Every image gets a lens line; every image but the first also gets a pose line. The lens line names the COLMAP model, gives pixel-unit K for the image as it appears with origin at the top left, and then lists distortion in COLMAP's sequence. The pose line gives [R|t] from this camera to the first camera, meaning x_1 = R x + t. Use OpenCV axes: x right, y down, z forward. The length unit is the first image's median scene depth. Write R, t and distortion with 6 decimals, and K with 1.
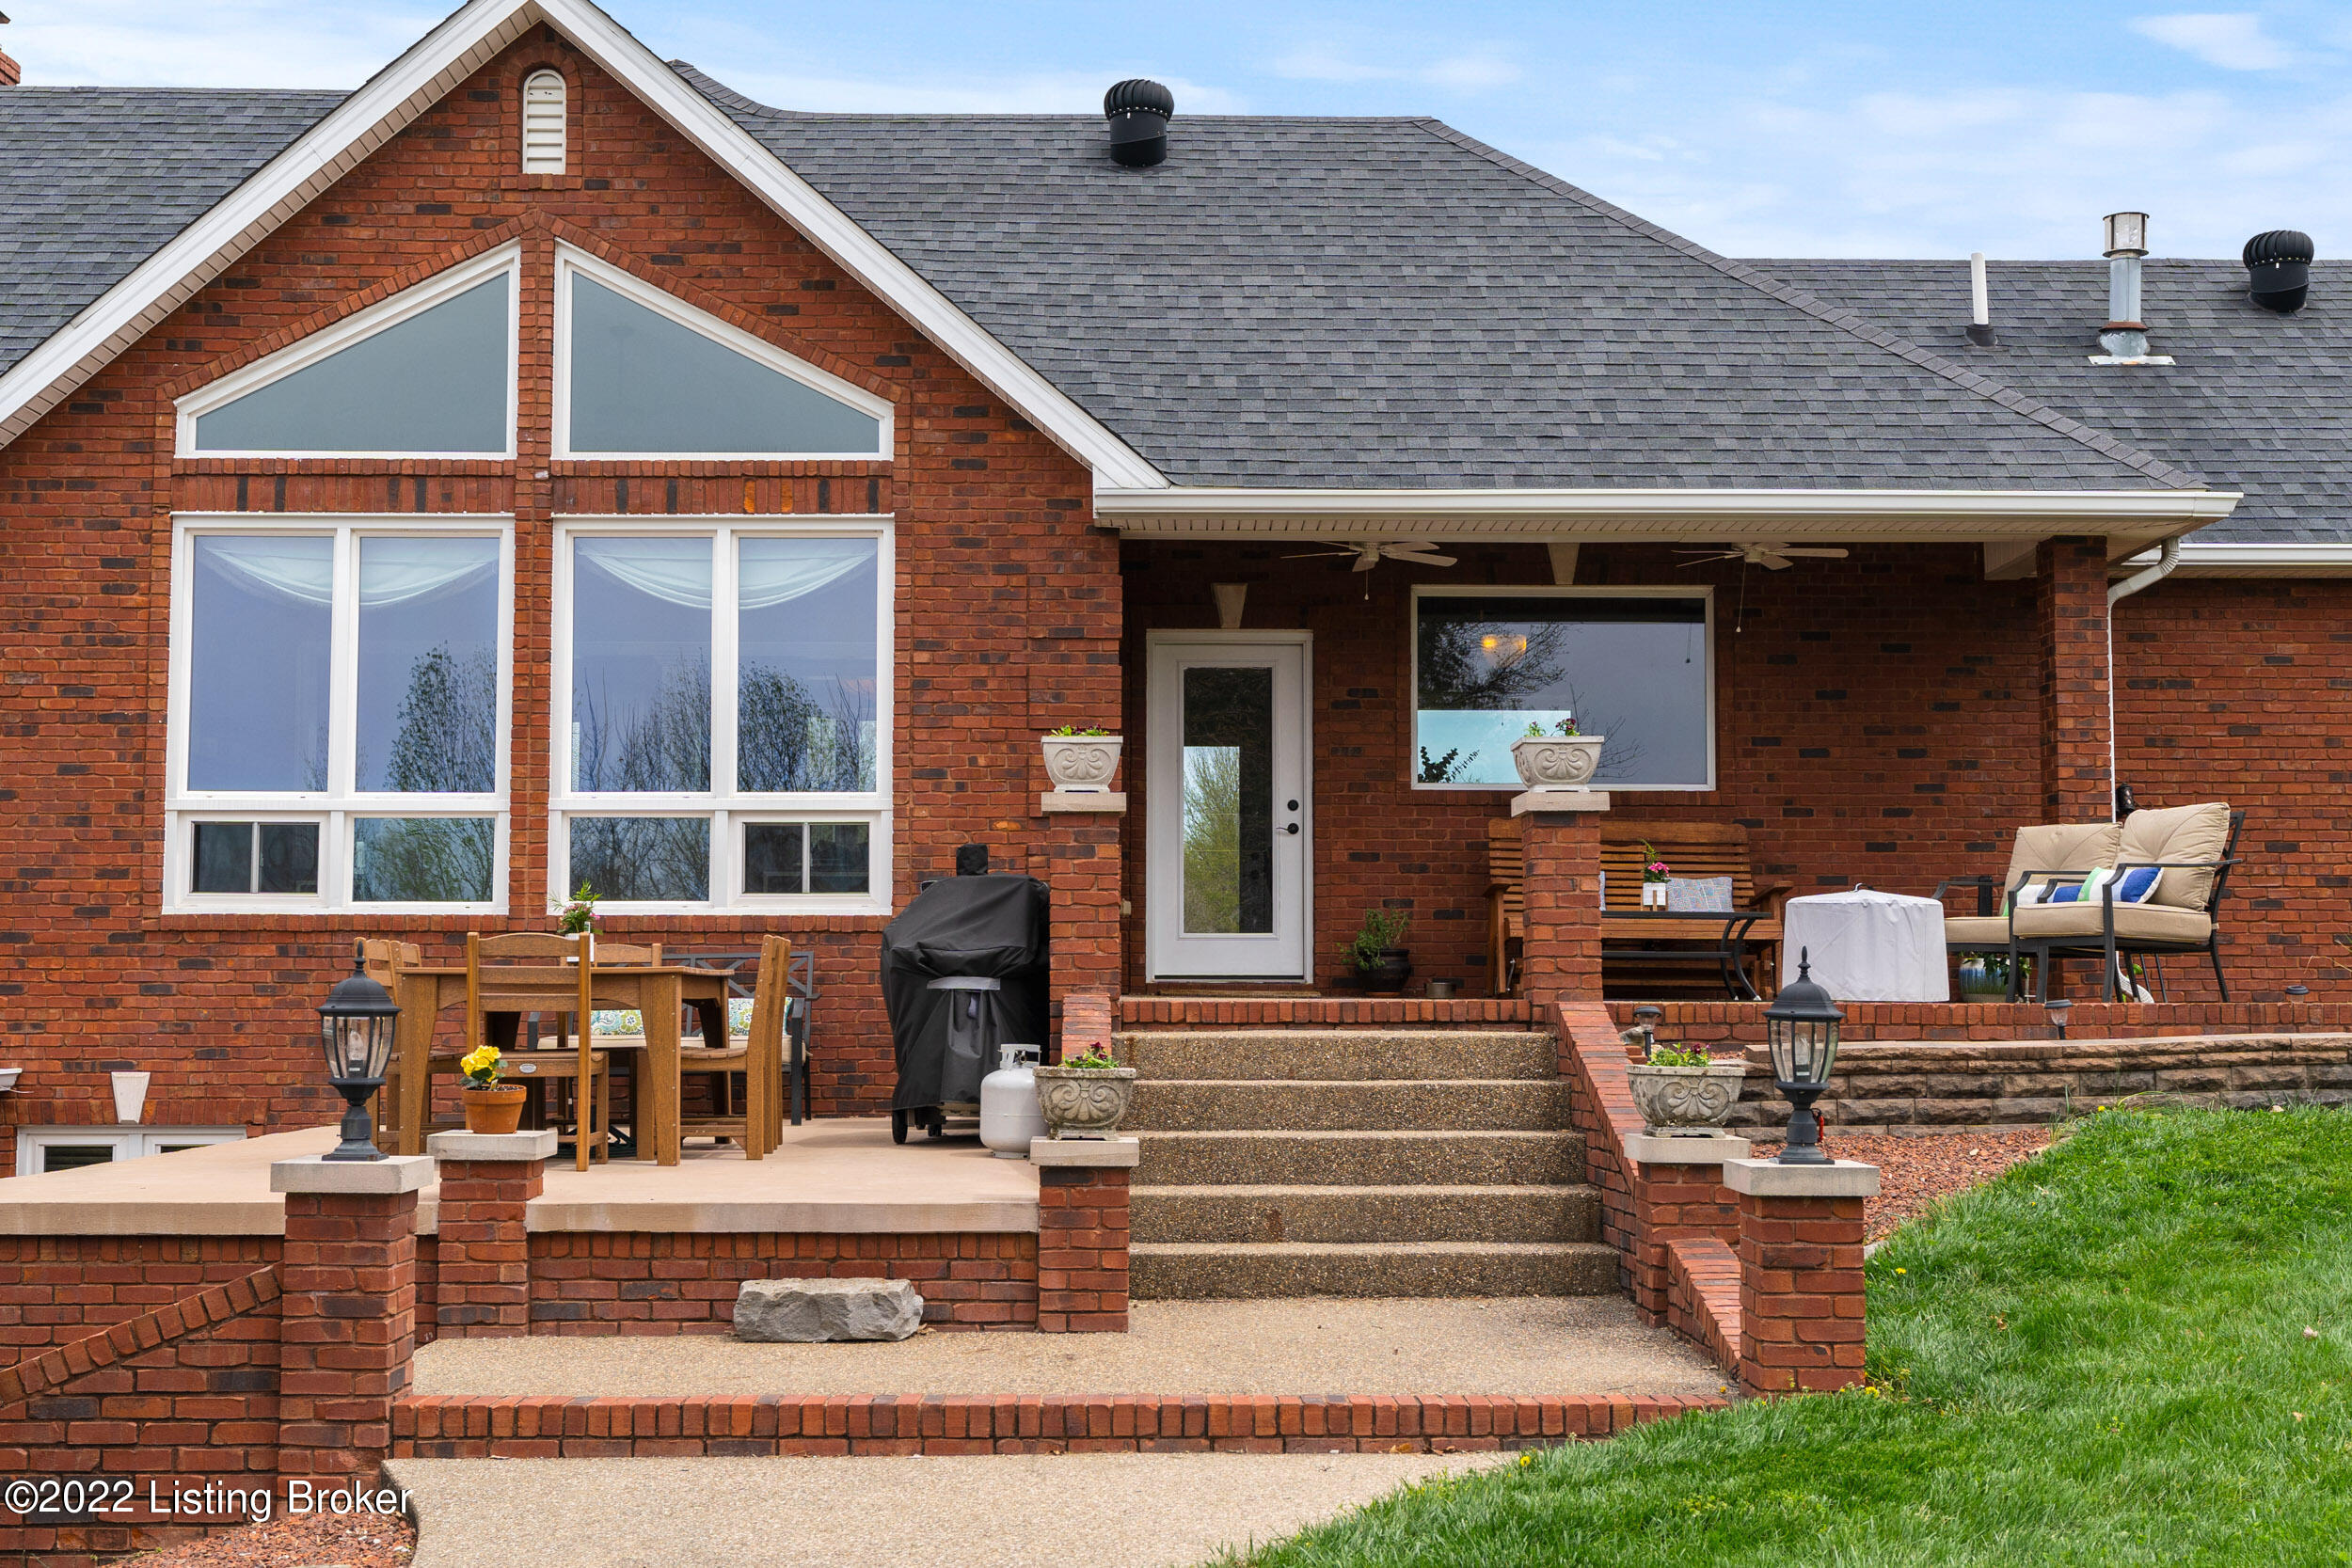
lens RADIAL K [[2919.1, 0, 1175.8], [0, 2919.1, 778.0], [0, 0, 1]] dist [0.007368, 0.000000]
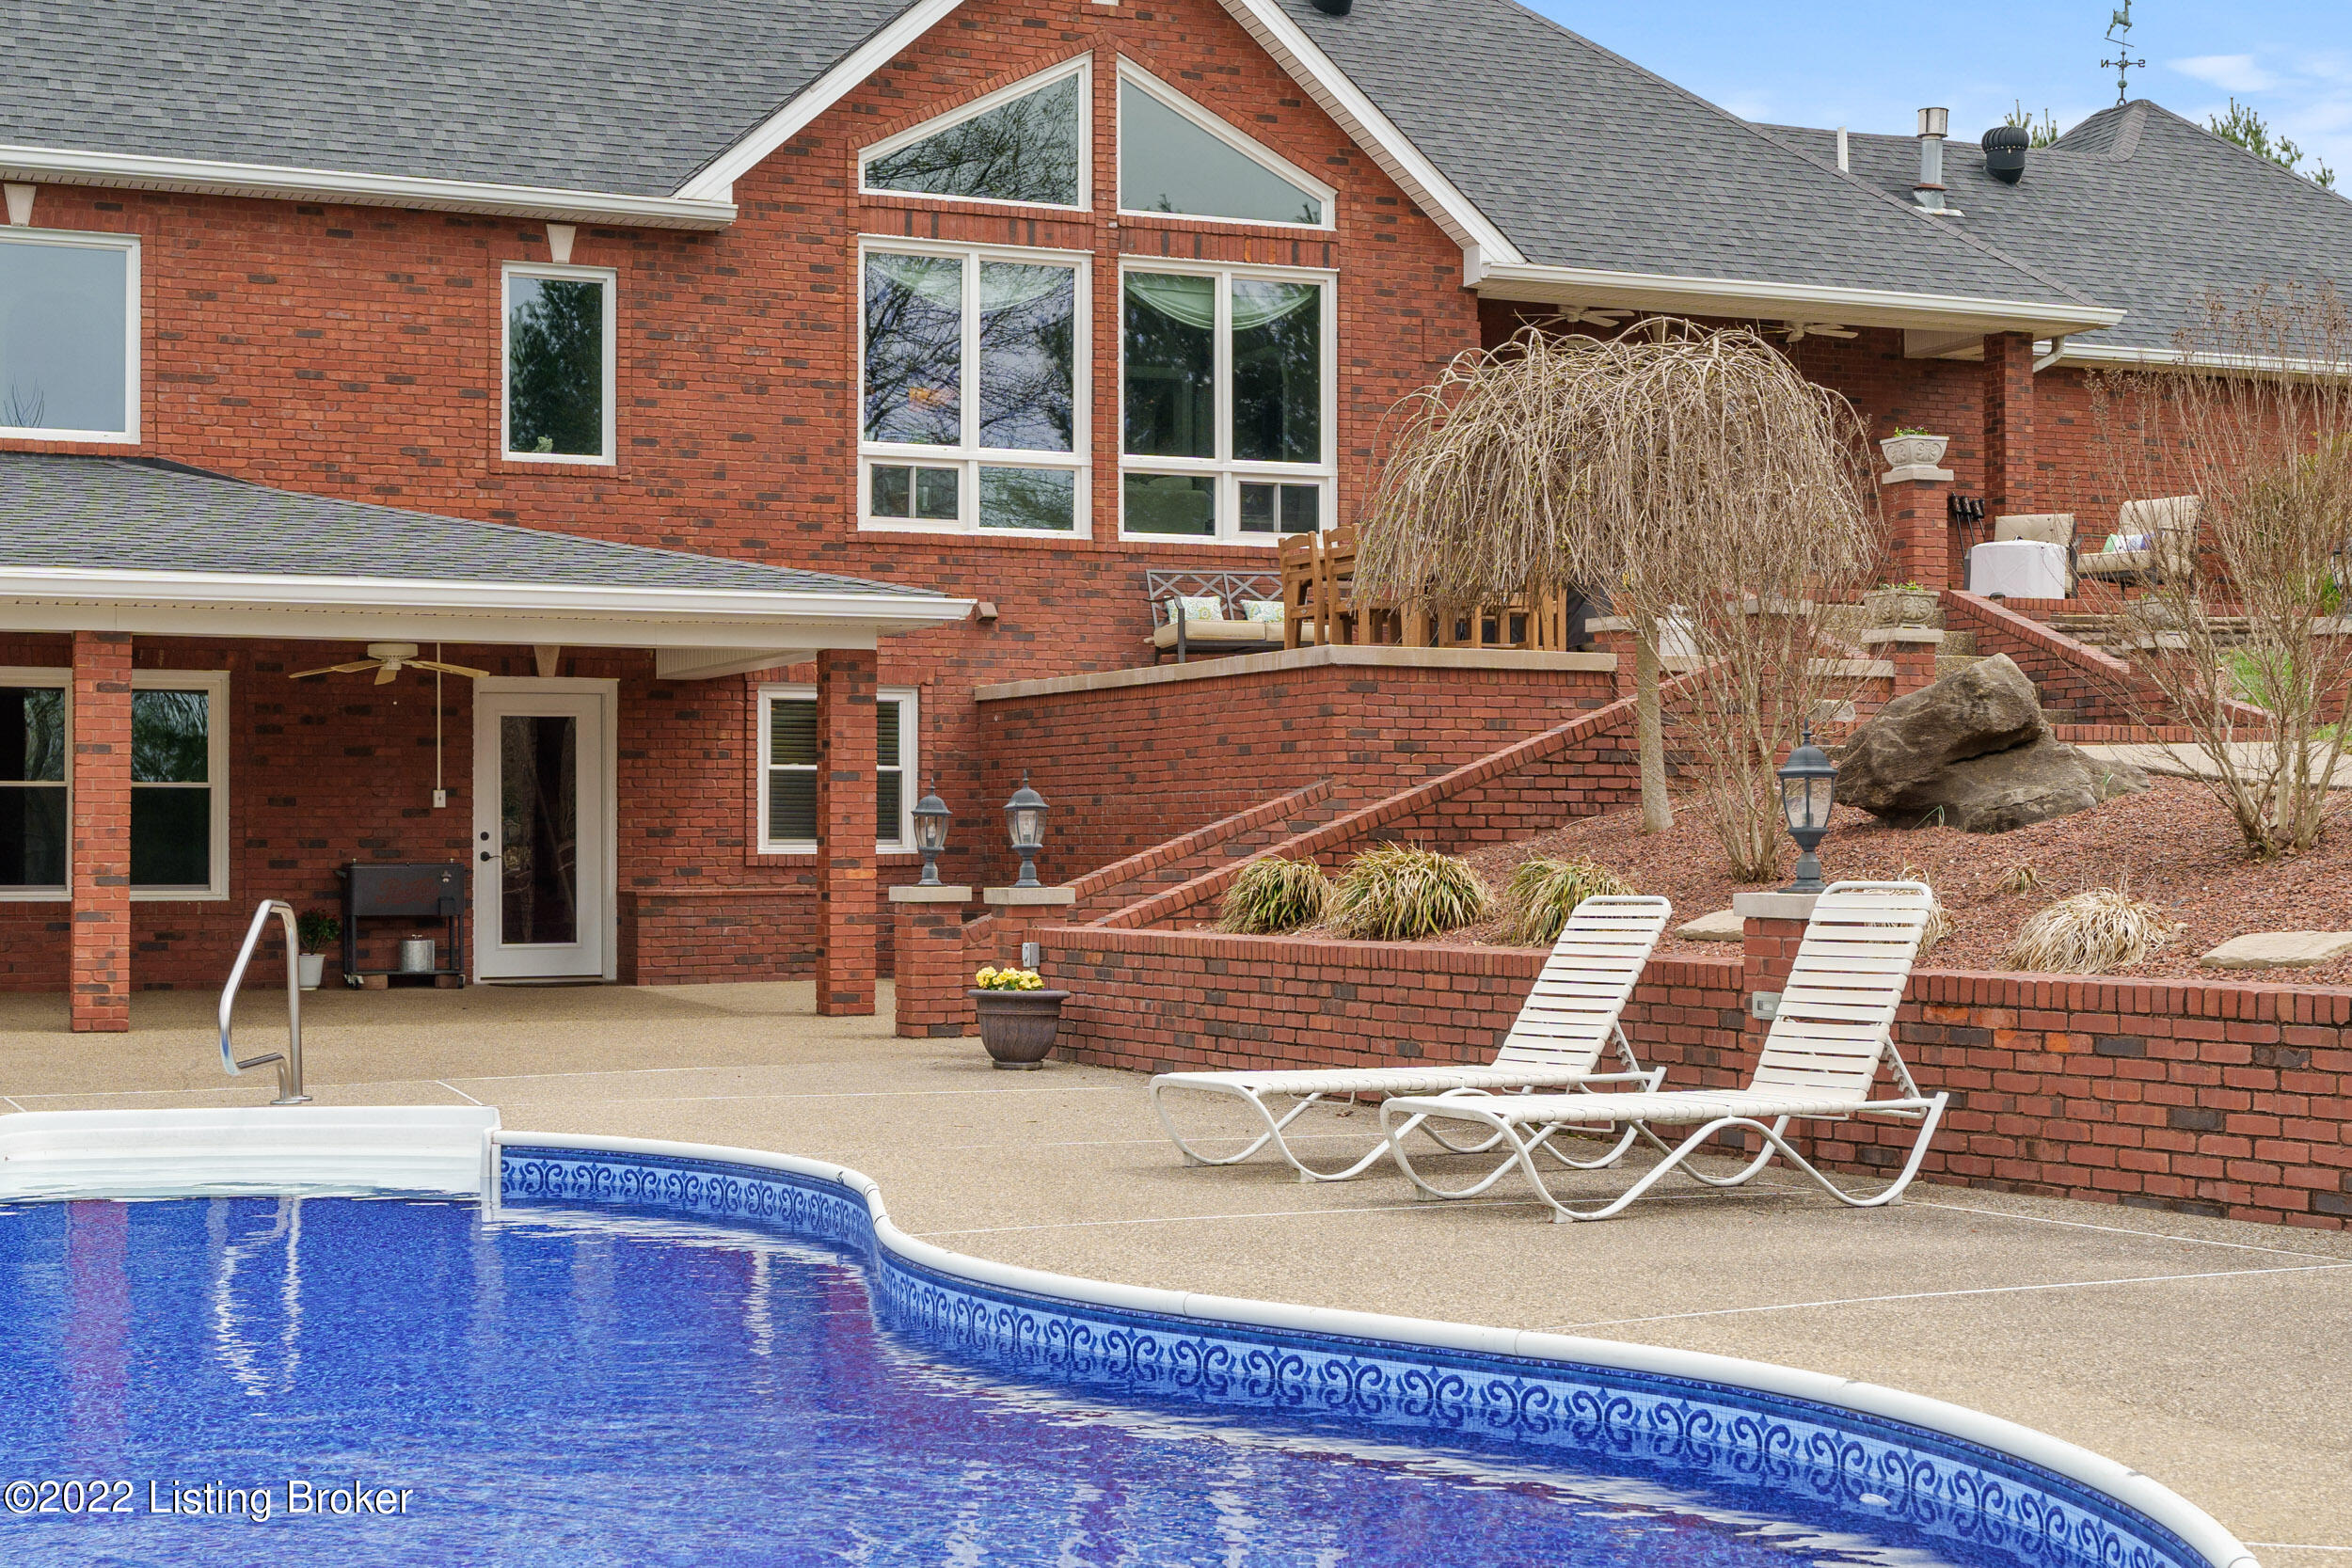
lens RADIAL K [[3357.3, 0, 1175.1], [0, 3357.3, 783.4], [0, 0, 1]] dist [0.016545, 0.000000]
pose [[0.925971, 0.006808, 0.377532, -0.791094], [-0.029704, 0.998052, 0.054857, 0.073175], [-0.376423, -0.062010, 0.924370, -0.507050]]
